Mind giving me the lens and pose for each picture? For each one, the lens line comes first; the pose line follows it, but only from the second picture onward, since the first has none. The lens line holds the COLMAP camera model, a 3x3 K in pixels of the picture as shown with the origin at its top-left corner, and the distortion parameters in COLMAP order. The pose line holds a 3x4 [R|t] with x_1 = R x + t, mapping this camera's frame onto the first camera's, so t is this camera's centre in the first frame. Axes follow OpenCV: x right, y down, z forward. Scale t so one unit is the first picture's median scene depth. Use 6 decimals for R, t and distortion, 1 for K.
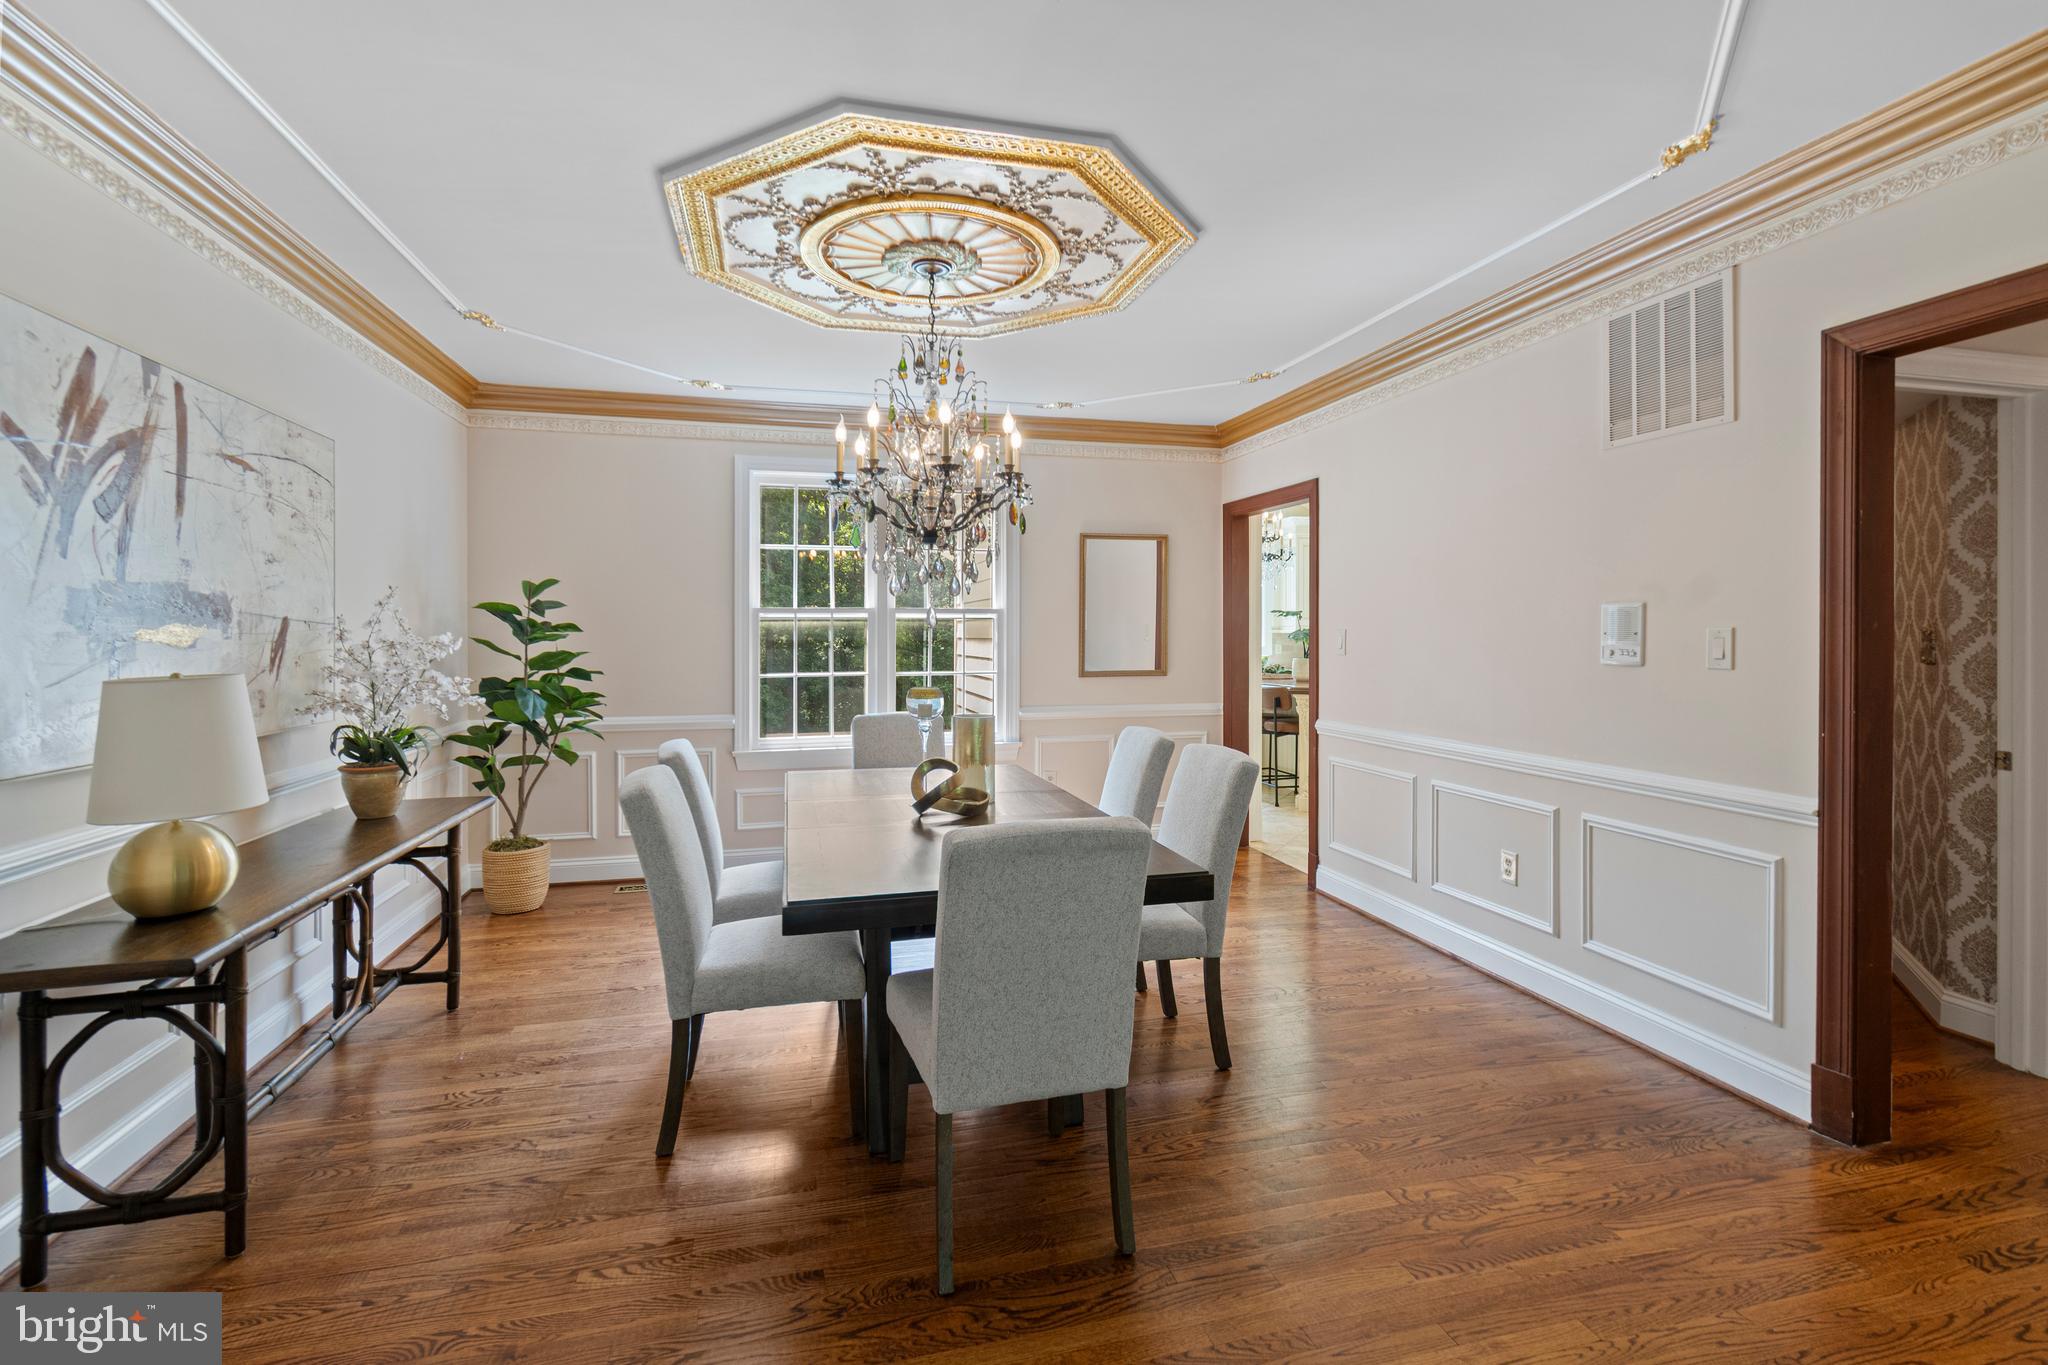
lens RADIAL K [[926.3, 0, 1021.1], [0, 926.3, 632.6], [0, 0, 1]] dist [0.000491, -0.000067]
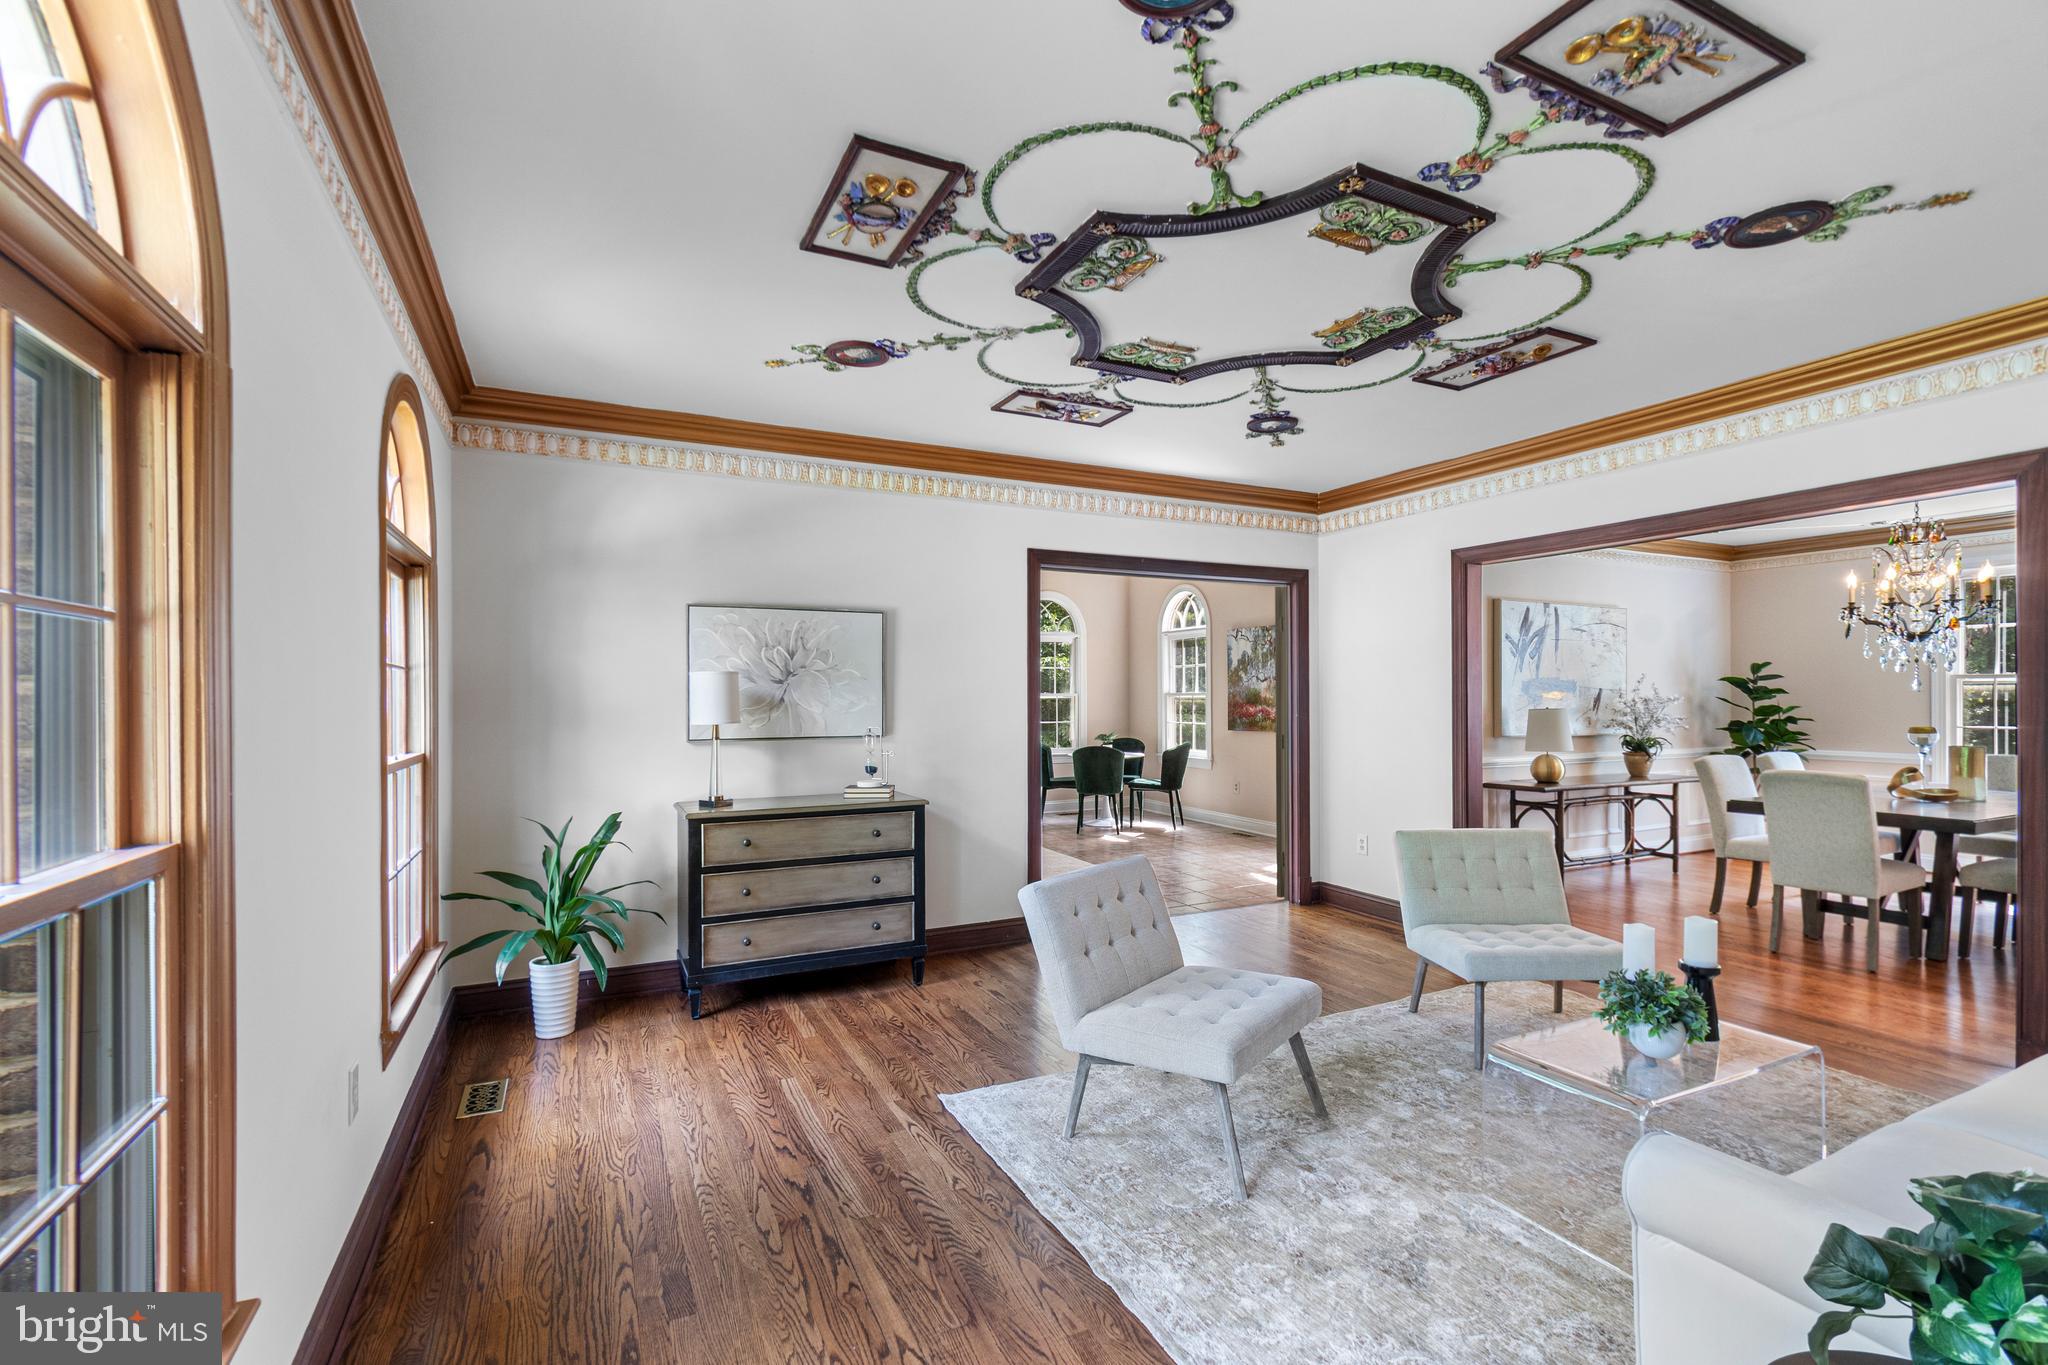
lens RADIAL K [[908.4, 0, 1024.4], [0, 908.4, 691.7], [0, 0, 1]] dist [0.000185, -0.000136]
pose [[0.201805, -0.002265, -0.979423, 1.260994], [0.002809, 0.999995, -0.001734, -0.007955], [0.979422, -0.002401, 0.201810, -0.983360]]
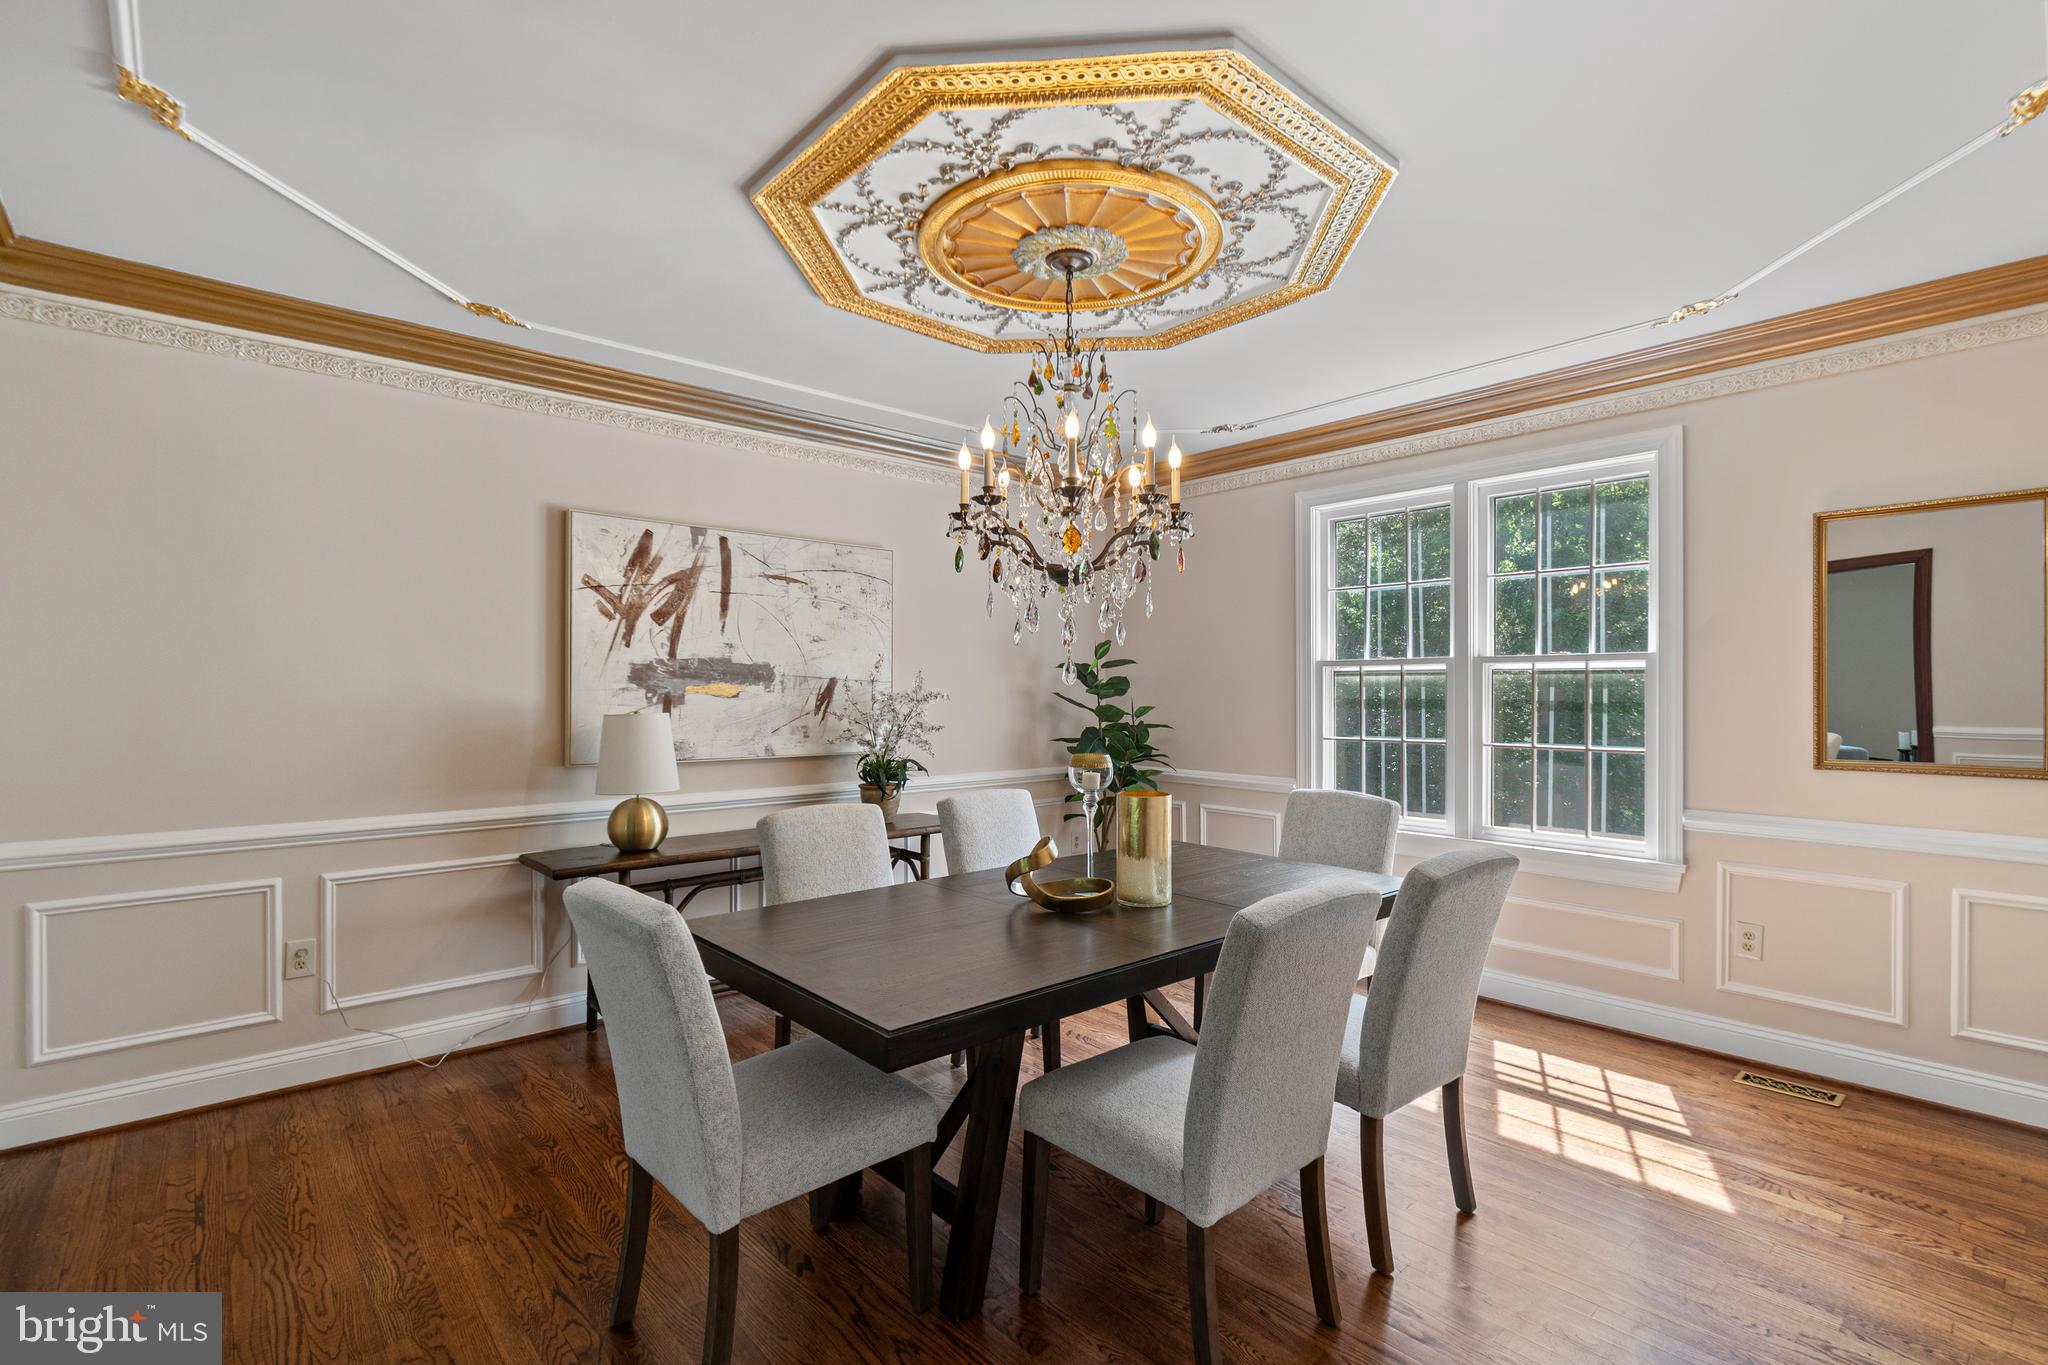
lens RADIAL K [[937.5, 0, 1021.0], [0, 937.5, 696.7], [0, 0, 1]] dist [-0.000067, -0.000197]
pose [[0.457249, 0.006699, -0.889313, 0.689741], [0.000144, 0.999971, 0.007607, 0.002569], [0.889339, -0.003606, 0.457235, 0.591832]]
